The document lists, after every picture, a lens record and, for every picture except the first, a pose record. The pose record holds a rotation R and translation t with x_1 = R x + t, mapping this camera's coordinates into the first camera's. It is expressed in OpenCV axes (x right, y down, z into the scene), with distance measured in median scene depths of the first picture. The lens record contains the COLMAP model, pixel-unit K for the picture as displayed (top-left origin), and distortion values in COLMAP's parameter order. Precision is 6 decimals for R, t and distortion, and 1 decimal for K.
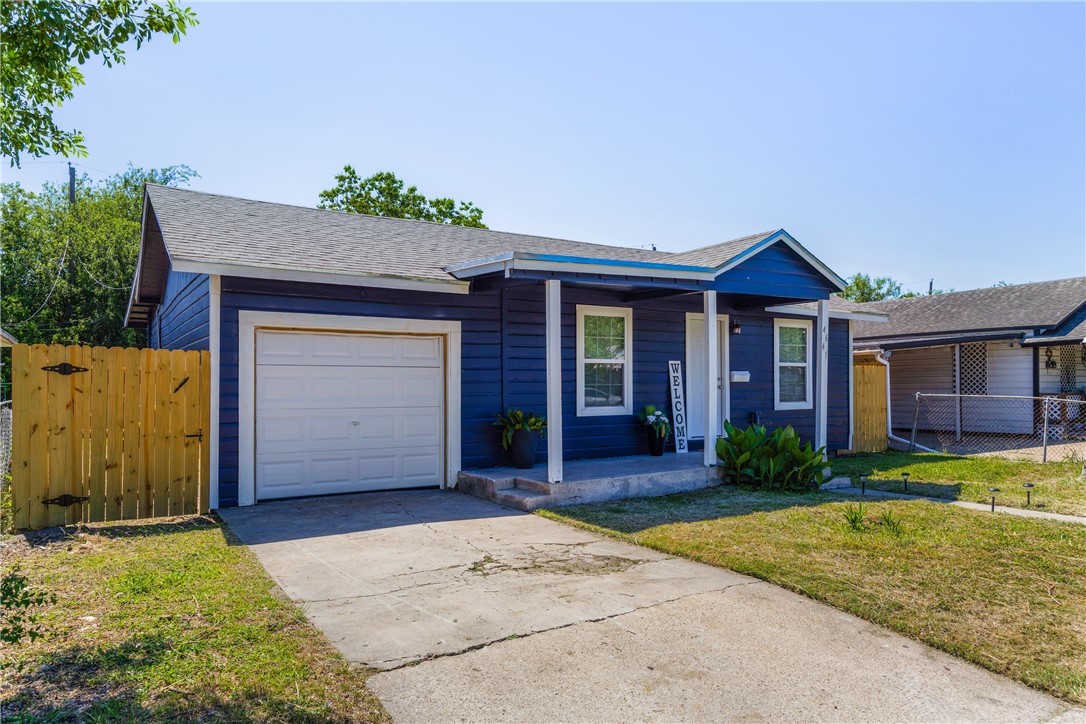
lens RADIAL K [[738.7, 0, 543.4], [0, 738.7, 385.2], [0, 0, 1]] dist [0.000369, -0.000674]
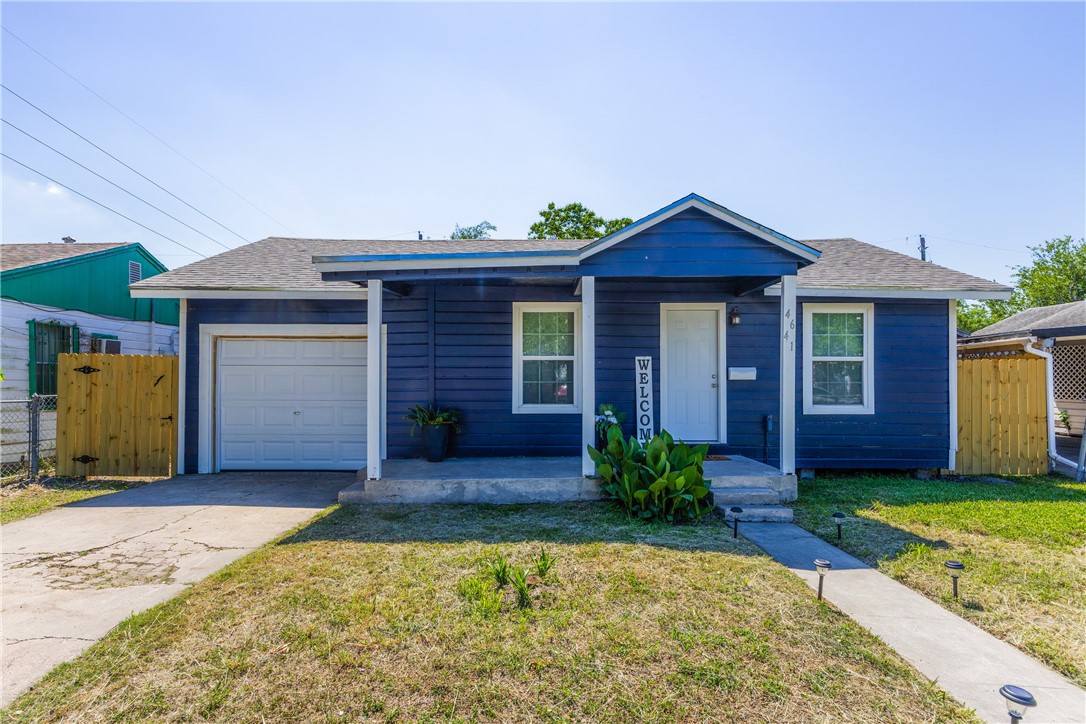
lens RADIAL K [[582.4, 0, 543.7], [0, 582.4, 366.8], [0, 0, 1]] dist [-0.002823, -0.000698]
pose [[0.838858, -0.007534, -0.544298, 0.522898], [-0.004292, 0.999782, -0.020454, -0.005566], [0.544333, 0.019494, 0.838643, 0.366604]]
